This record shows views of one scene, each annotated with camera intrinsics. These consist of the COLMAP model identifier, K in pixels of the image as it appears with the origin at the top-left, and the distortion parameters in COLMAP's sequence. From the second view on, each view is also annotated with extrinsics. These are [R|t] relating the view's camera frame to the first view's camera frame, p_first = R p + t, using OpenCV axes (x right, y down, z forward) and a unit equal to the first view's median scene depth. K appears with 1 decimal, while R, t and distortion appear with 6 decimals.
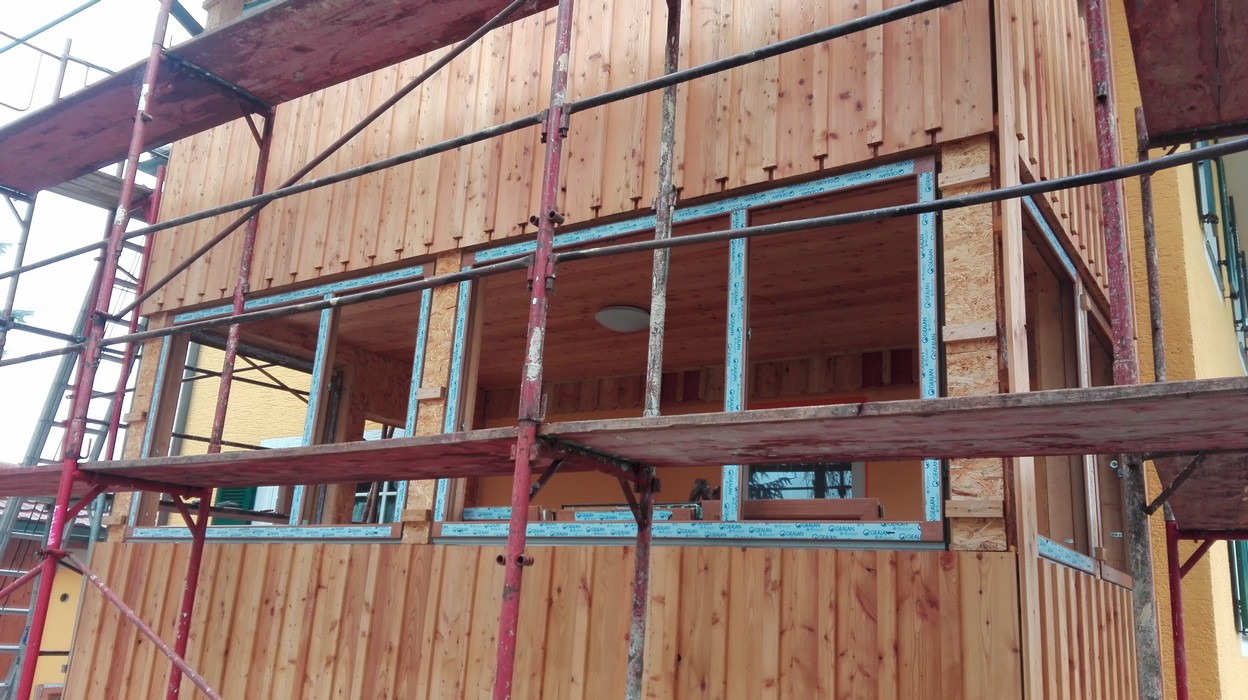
lens RADIAL K [[972.5, 0, 629.7], [0, 972.5, 343.7], [0, 0, 1]] dist [0.105209, -0.182008]
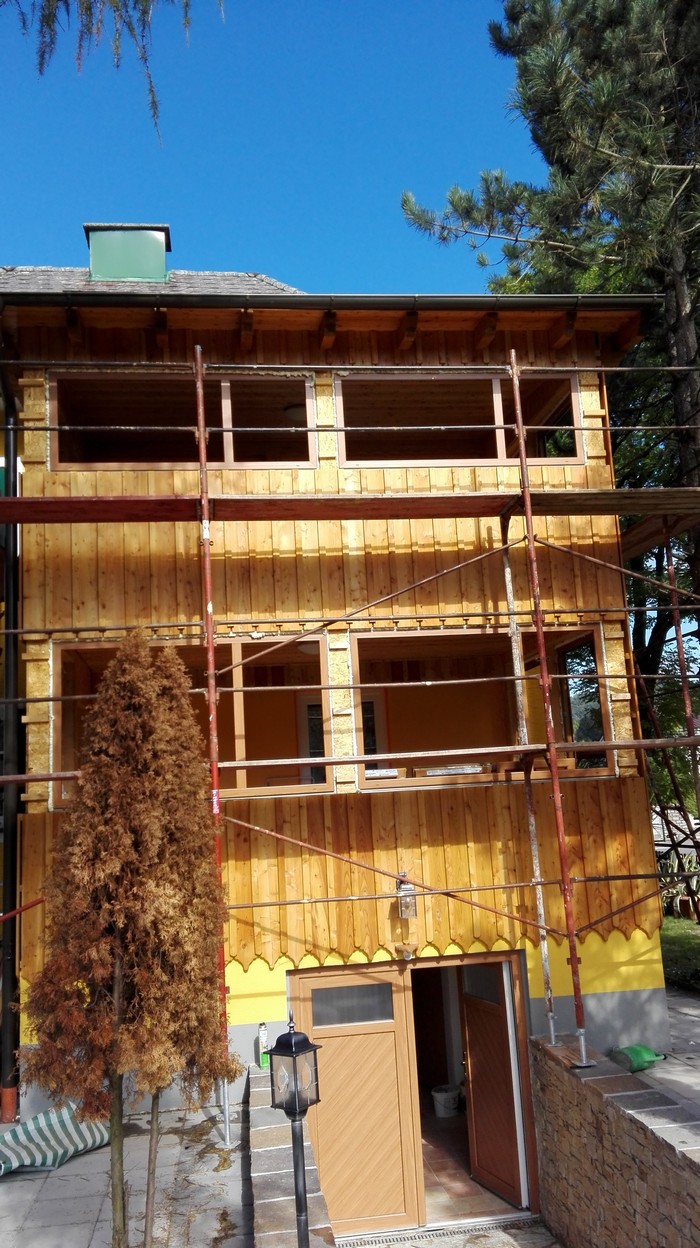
lens RADIAL K [[968.2, 0, 350.0], [0, 968.2, 624.0], [0, 0, 1]] dist [0.105592, -0.150180]
pose [[0.740861, 0.022204, 0.671291, -1.646087], [-0.082368, 0.994913, 0.057997, -0.249116], [-0.666588, -0.098260, 0.738921, -0.376544]]
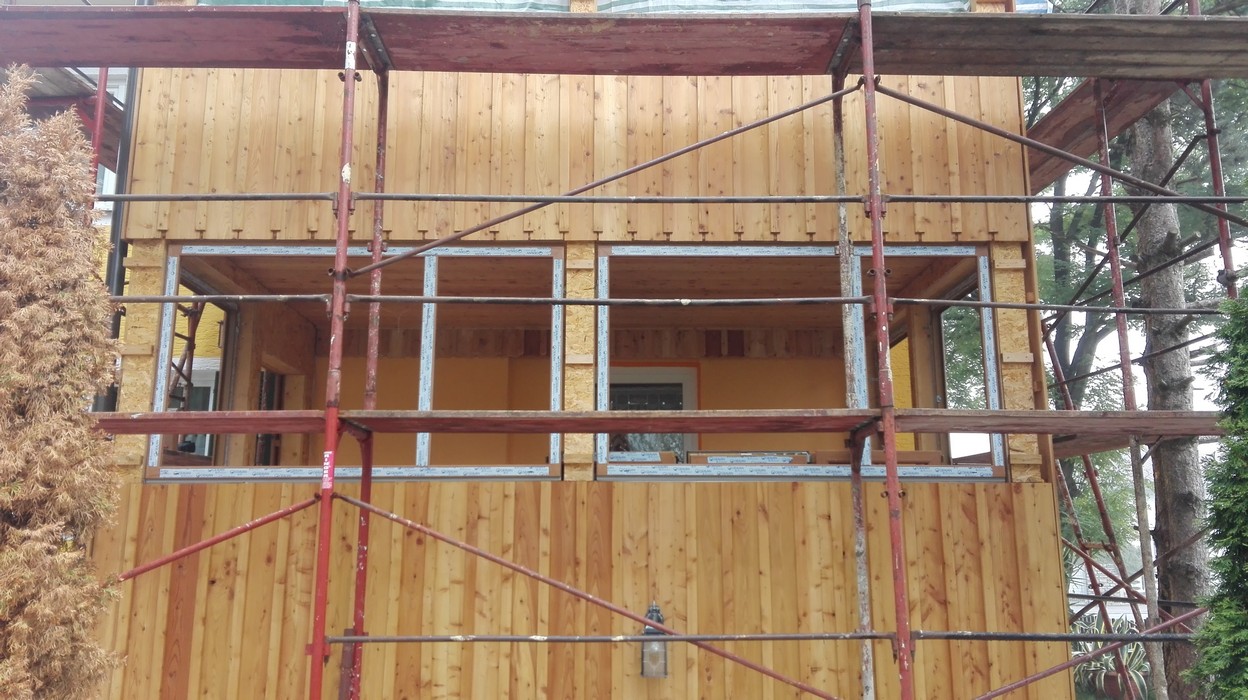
lens RADIAL K [[968.2, 0, 624.0], [0, 968.2, 350.0], [0, 0, 1]] dist [0.105592, -0.150180]
pose [[0.824093, 0.057741, 0.563505, -0.994736], [-0.105809, 0.992973, 0.052992, -0.036585], [-0.556485, -0.103294, 0.824412, -0.034430]]
